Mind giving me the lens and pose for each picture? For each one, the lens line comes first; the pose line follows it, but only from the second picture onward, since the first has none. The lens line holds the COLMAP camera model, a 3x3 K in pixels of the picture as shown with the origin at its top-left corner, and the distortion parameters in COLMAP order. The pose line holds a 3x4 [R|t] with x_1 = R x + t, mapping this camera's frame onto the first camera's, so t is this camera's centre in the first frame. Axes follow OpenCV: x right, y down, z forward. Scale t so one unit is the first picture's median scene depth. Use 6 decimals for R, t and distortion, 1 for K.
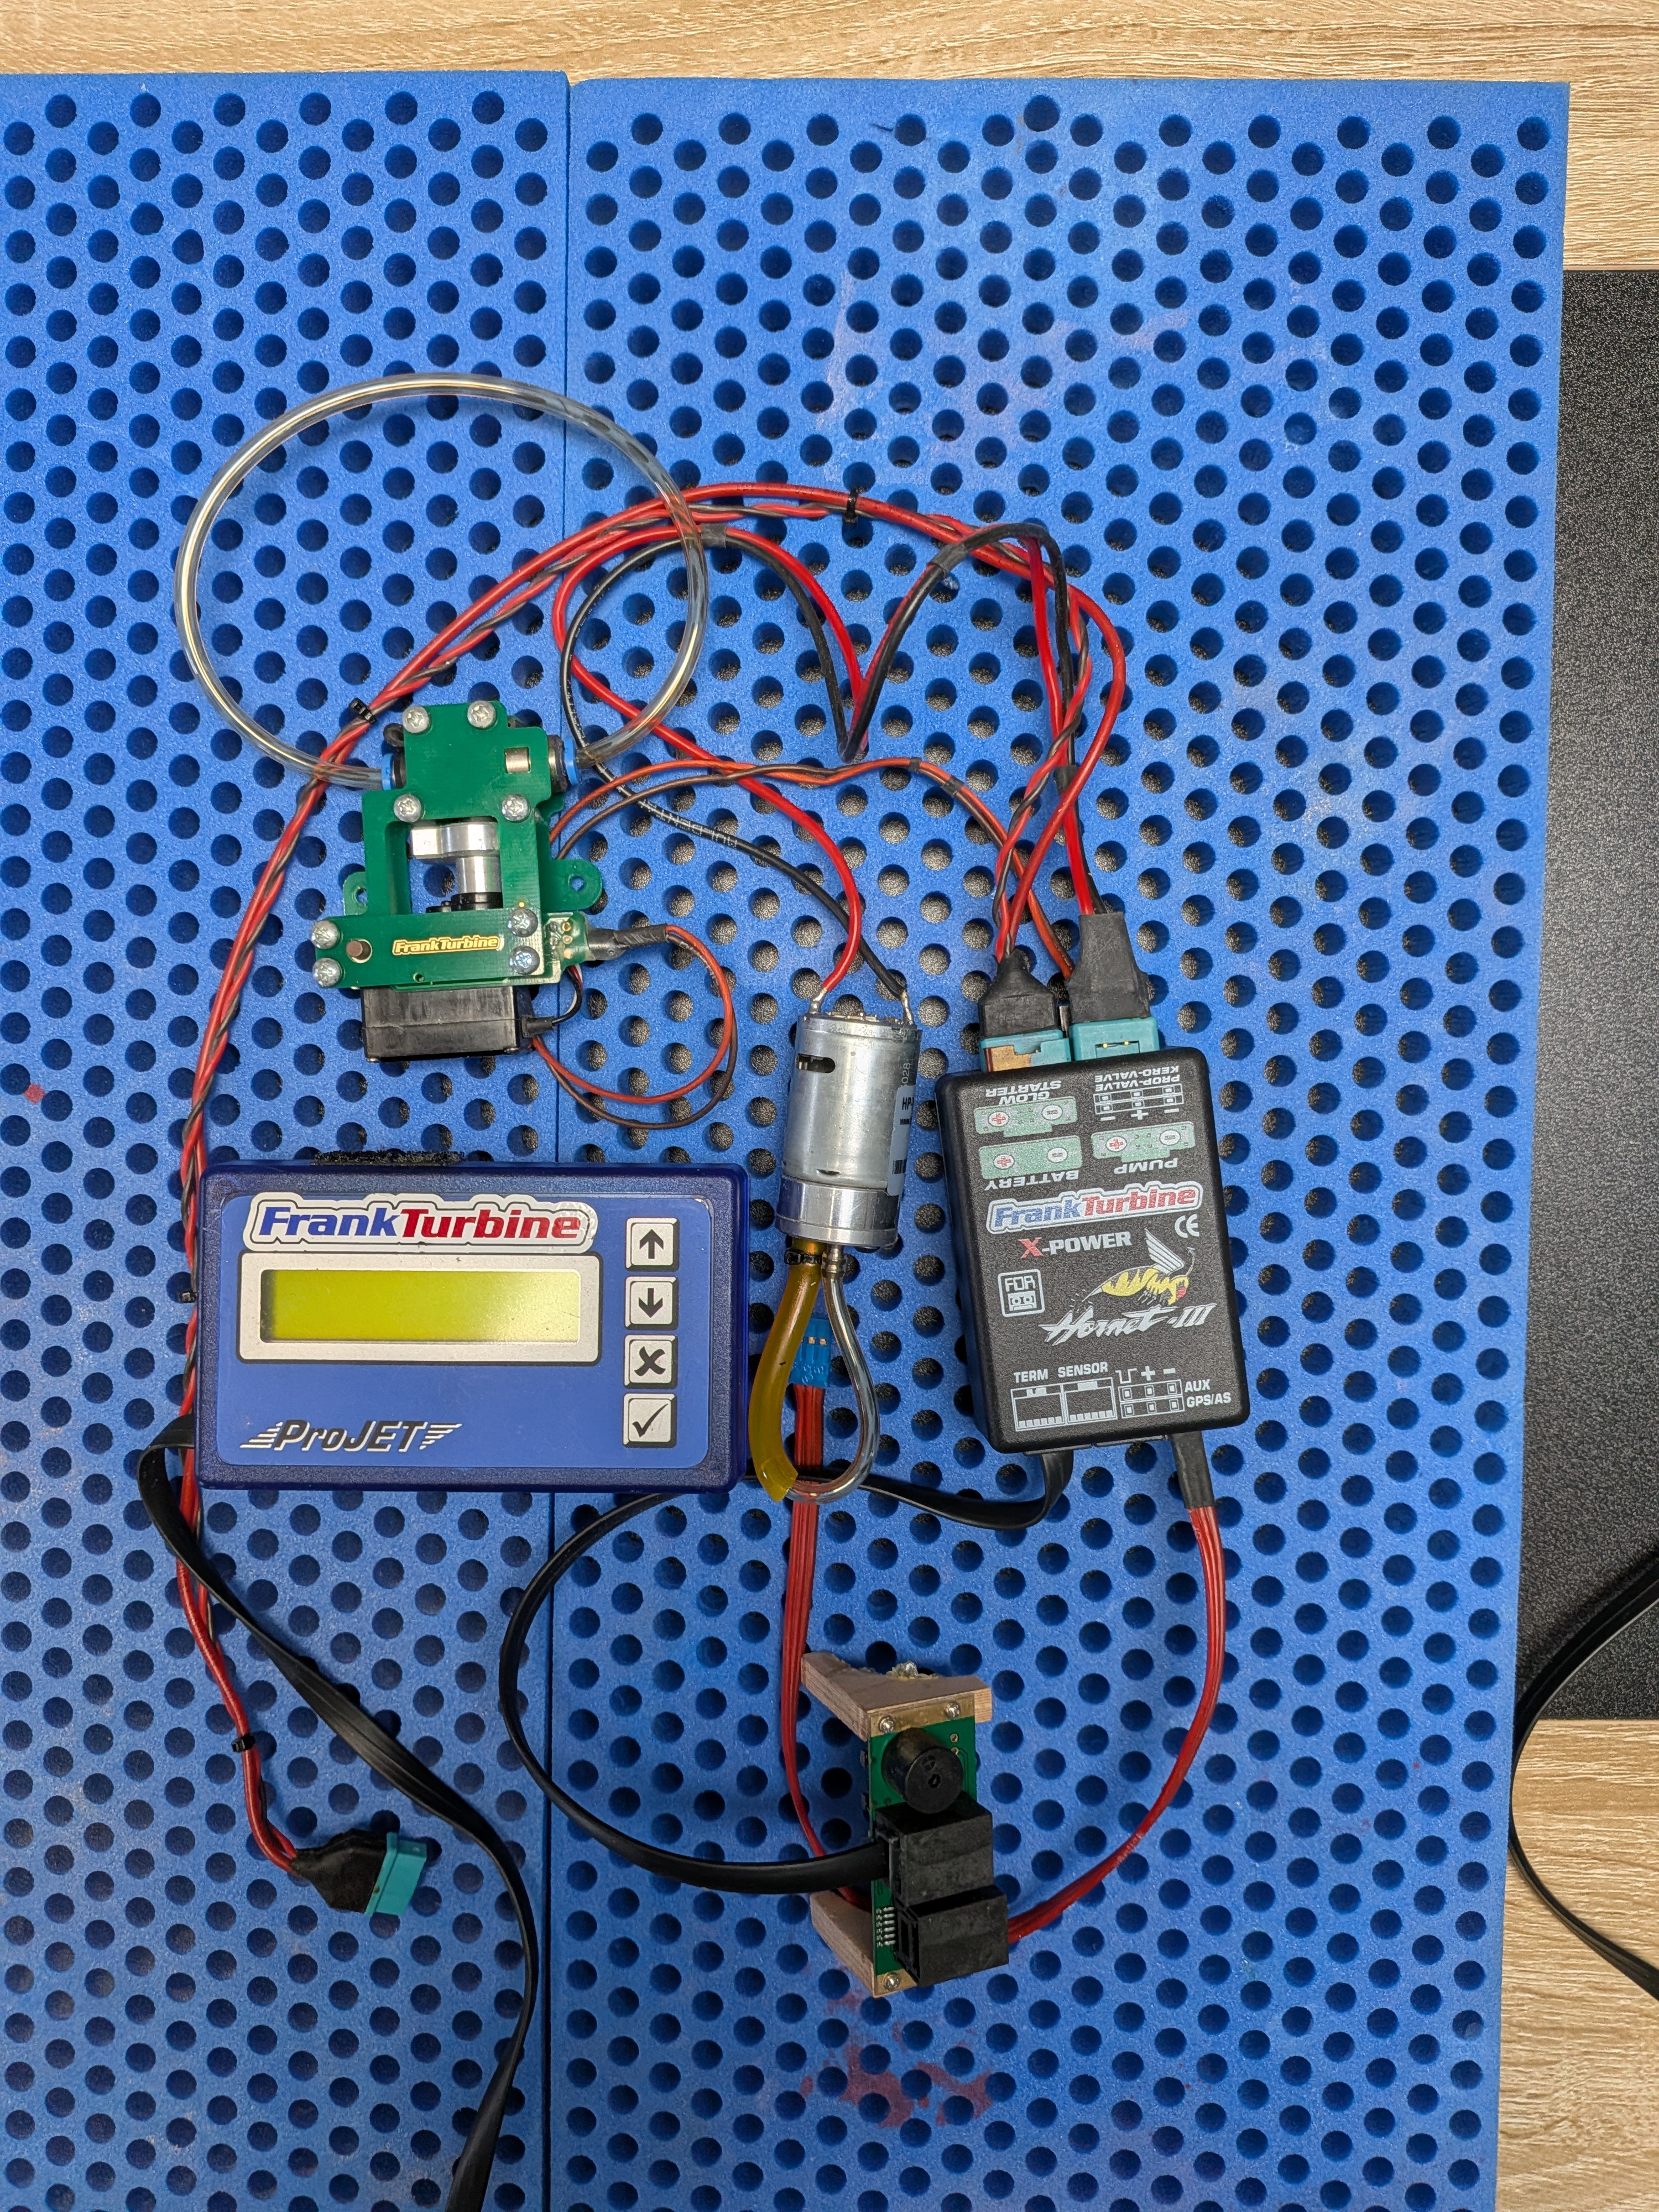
lens RADIAL K [[2018.2, 0, 739.3], [0, 2018.2, 1106.0], [0, 0, 1]] dist [0.151440, -0.085518]
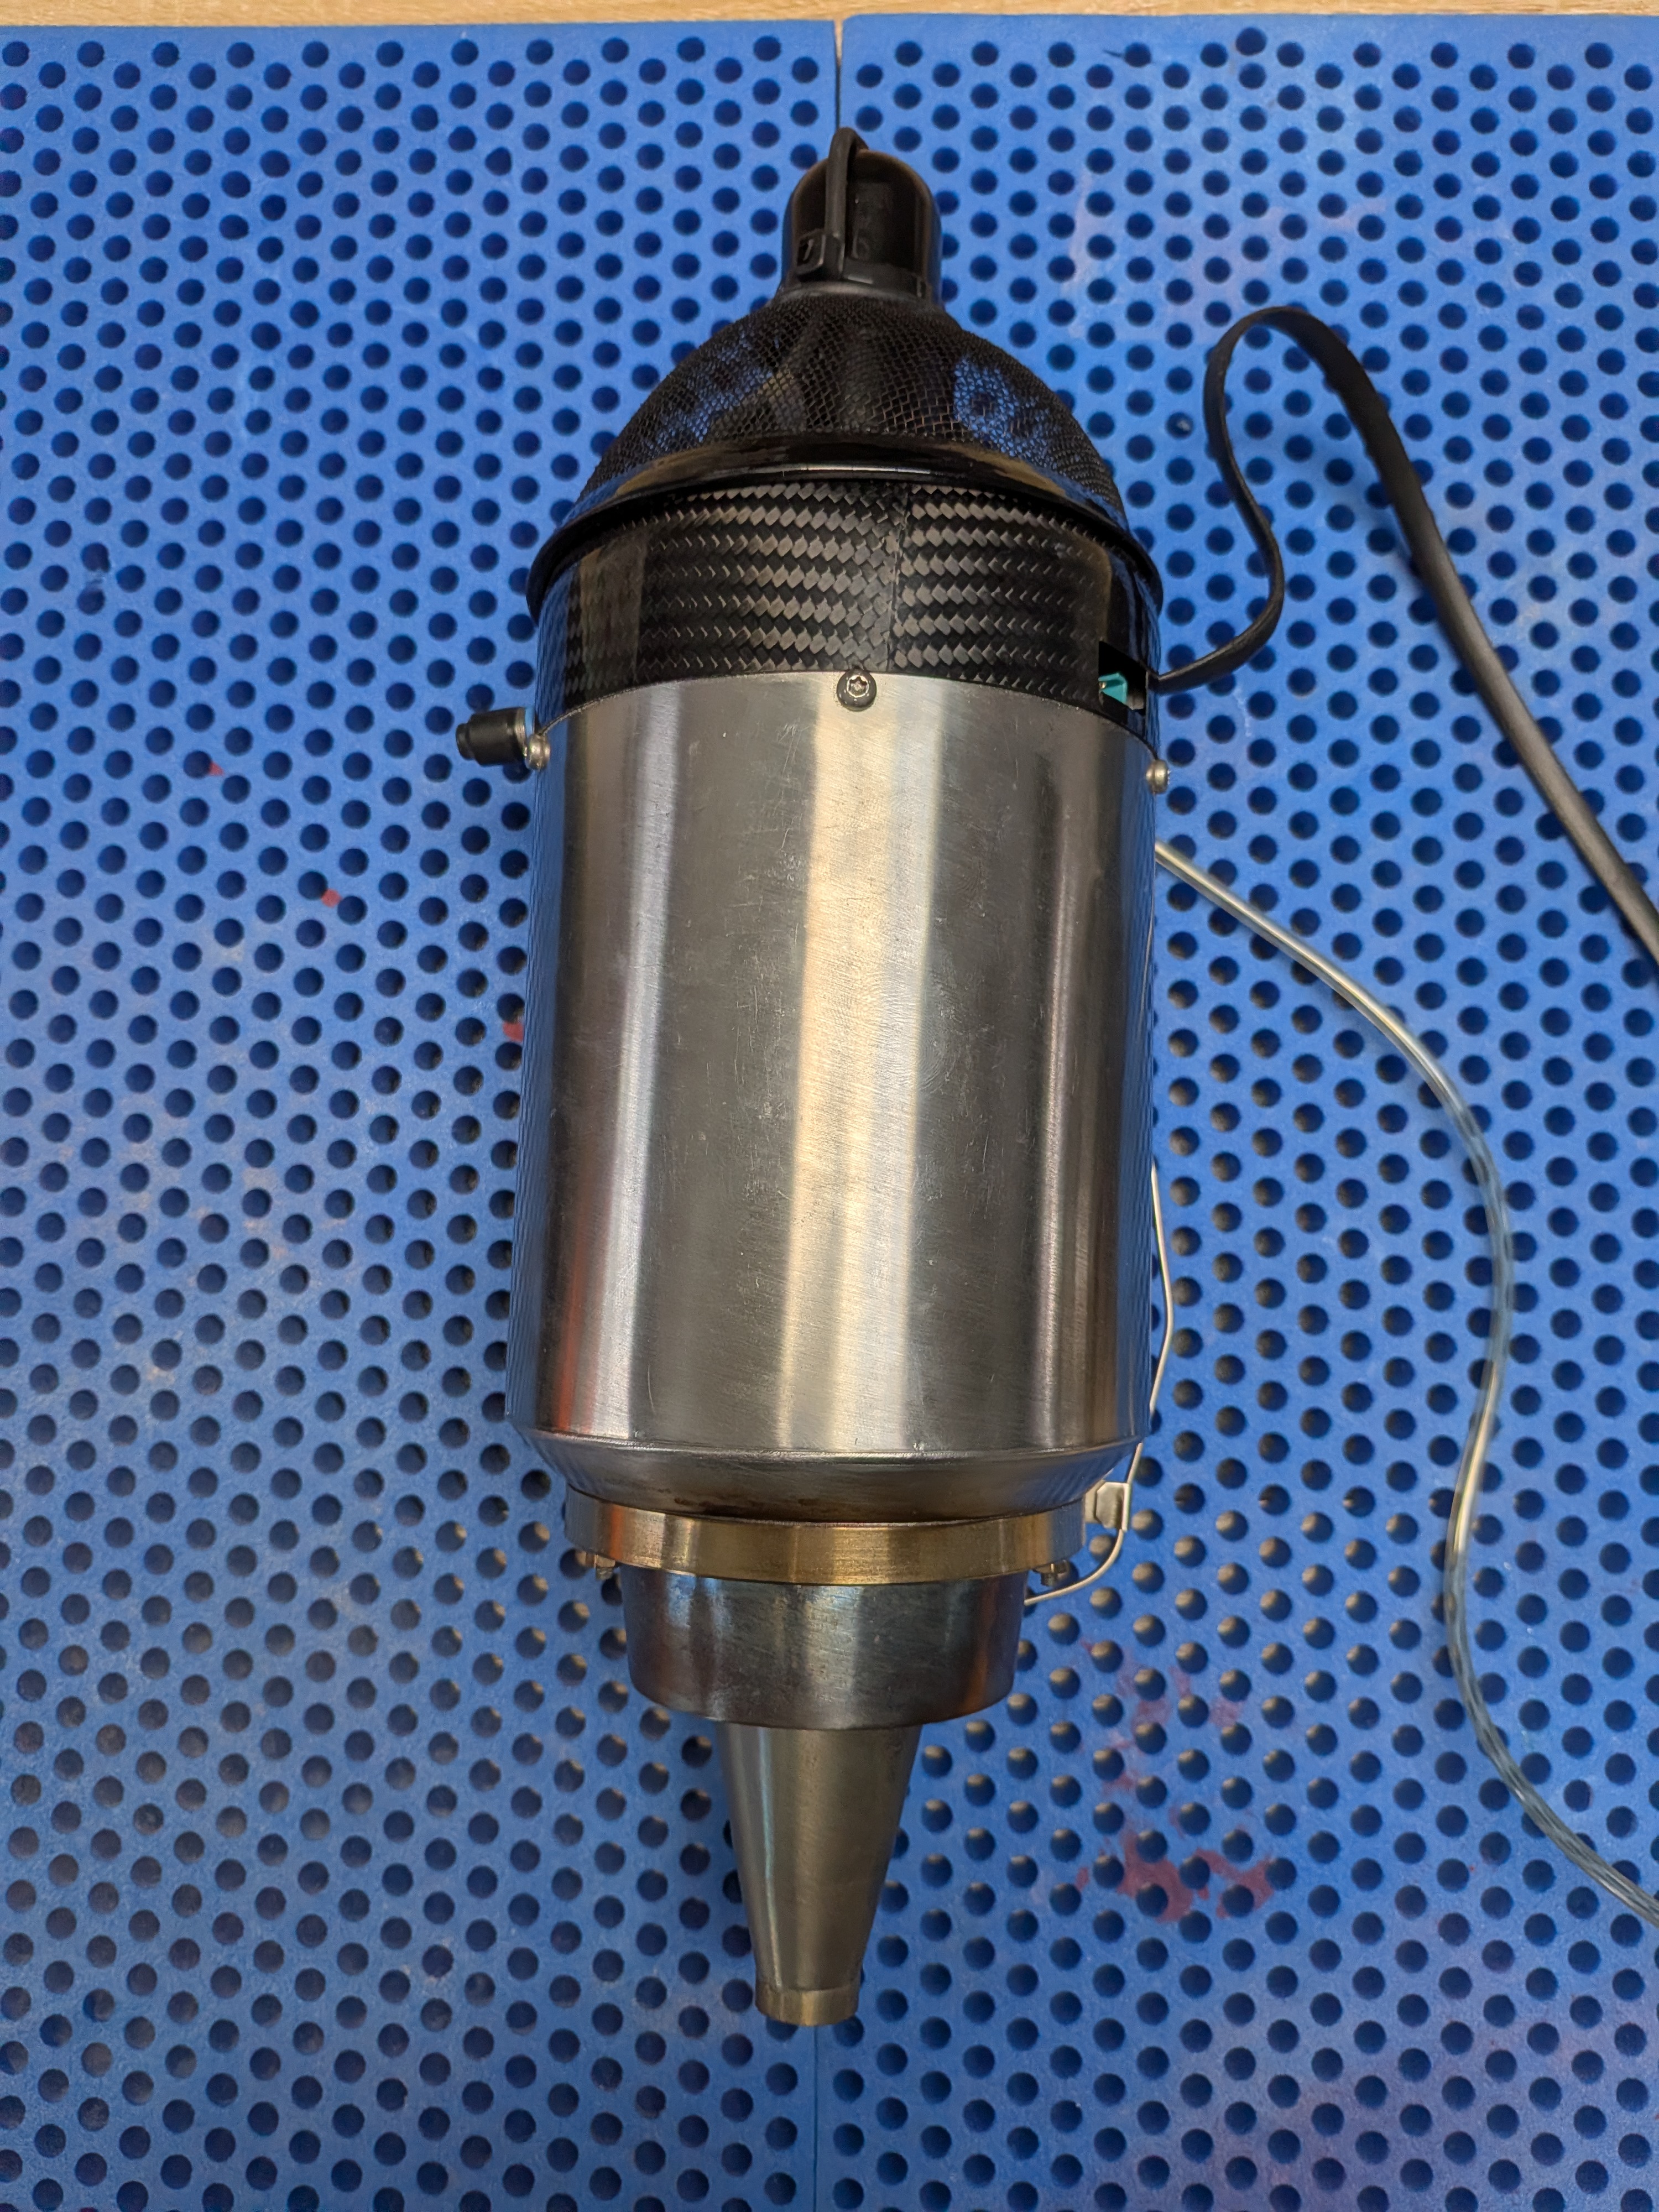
lens RADIAL K [[2018.2, 0, 739.3], [0, 2018.2, 1106.0], [0, 0, 1]] dist [0.151440, -0.085518]
pose [[0.999218, -0.002358, 0.039479, -0.173214], [0.009392, 0.983809, -0.178972, 0.289281], [-0.038418, 0.179202, 0.983062, -0.027453]]
